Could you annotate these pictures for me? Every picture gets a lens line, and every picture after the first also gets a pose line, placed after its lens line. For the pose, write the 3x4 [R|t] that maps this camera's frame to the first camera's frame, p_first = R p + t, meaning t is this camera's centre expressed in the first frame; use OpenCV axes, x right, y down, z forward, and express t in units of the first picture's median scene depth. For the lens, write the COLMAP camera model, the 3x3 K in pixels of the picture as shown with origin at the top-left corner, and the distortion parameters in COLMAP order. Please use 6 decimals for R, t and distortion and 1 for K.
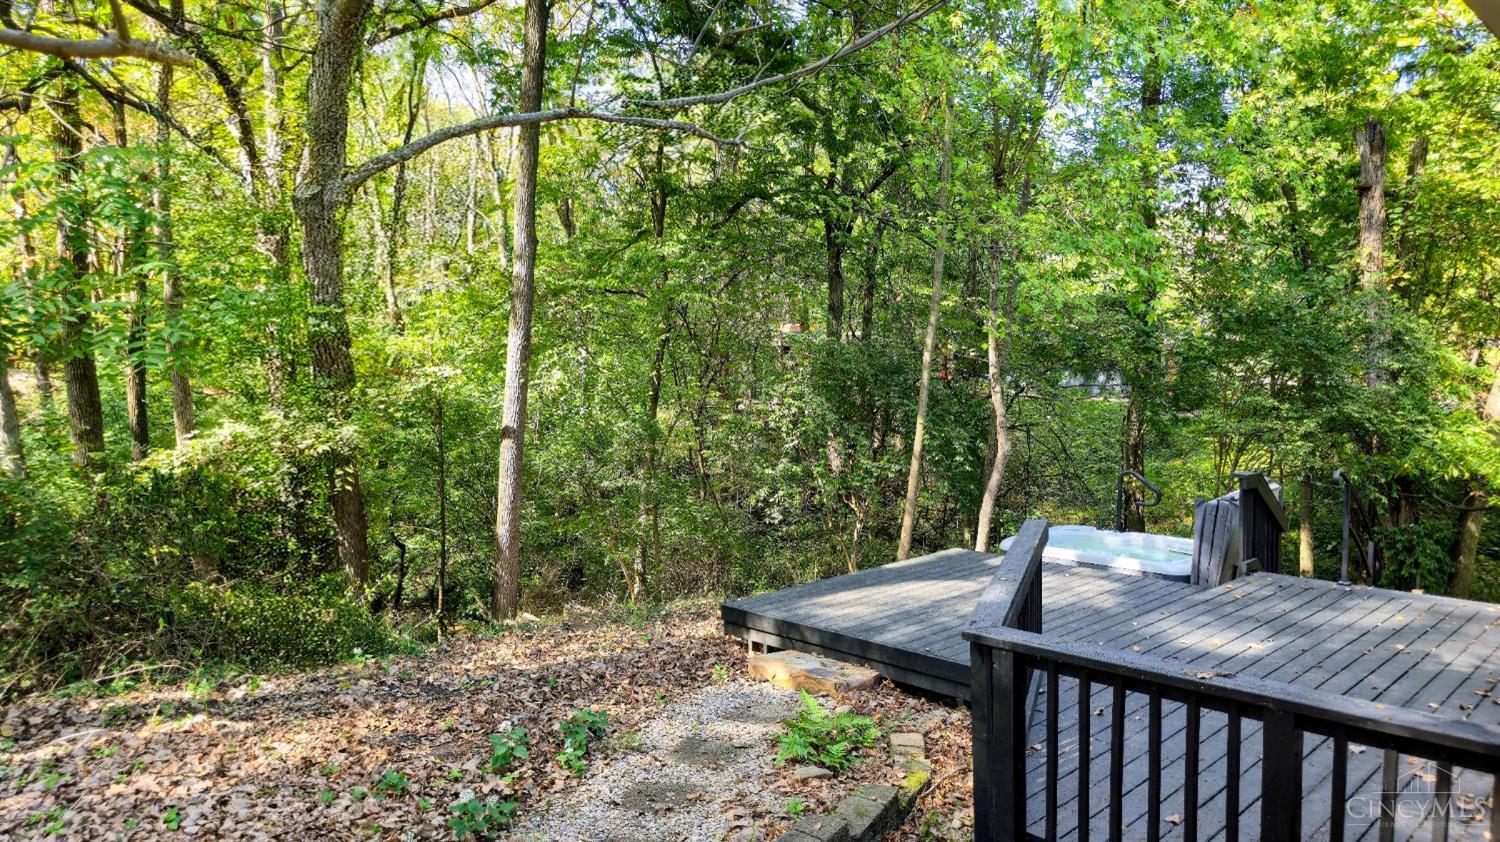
lens RADIAL K [[988.2, 0, 750.0], [0, 988.2, 421.0], [0, 0, 1]] dist [0.100459, -0.107705]
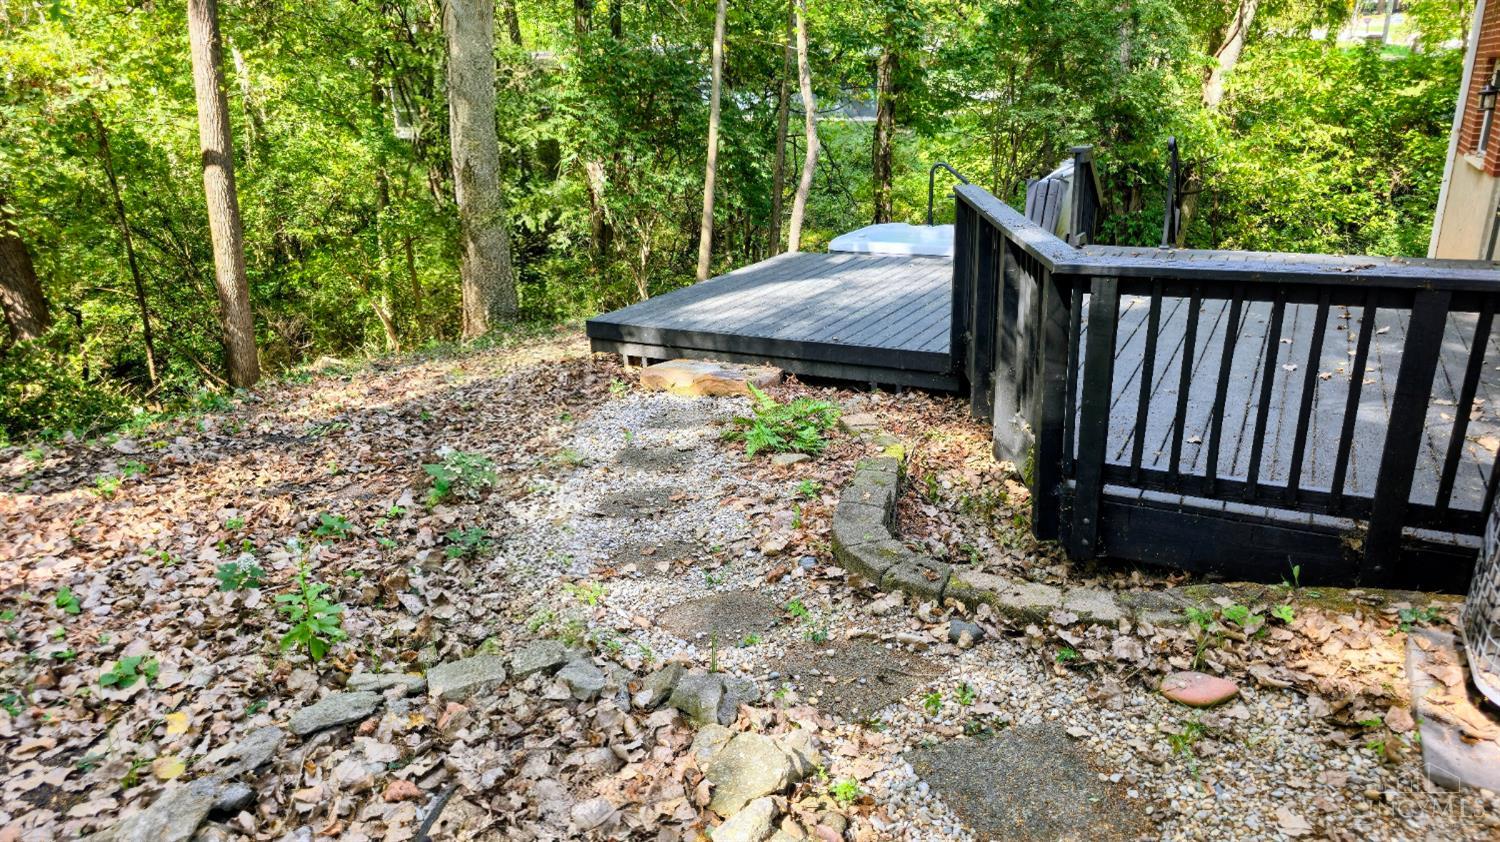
lens RADIAL K [[988.2, 0, 750.0], [0, 988.2, 421.0], [0, 0, 1]] dist [0.100459, -0.107705]
pose [[0.952634, -0.110987, 0.283145, -0.171776], [0.035592, 0.965319, 0.258637, 0.047261], [-0.302030, -0.236308, 0.923545, 0.095598]]
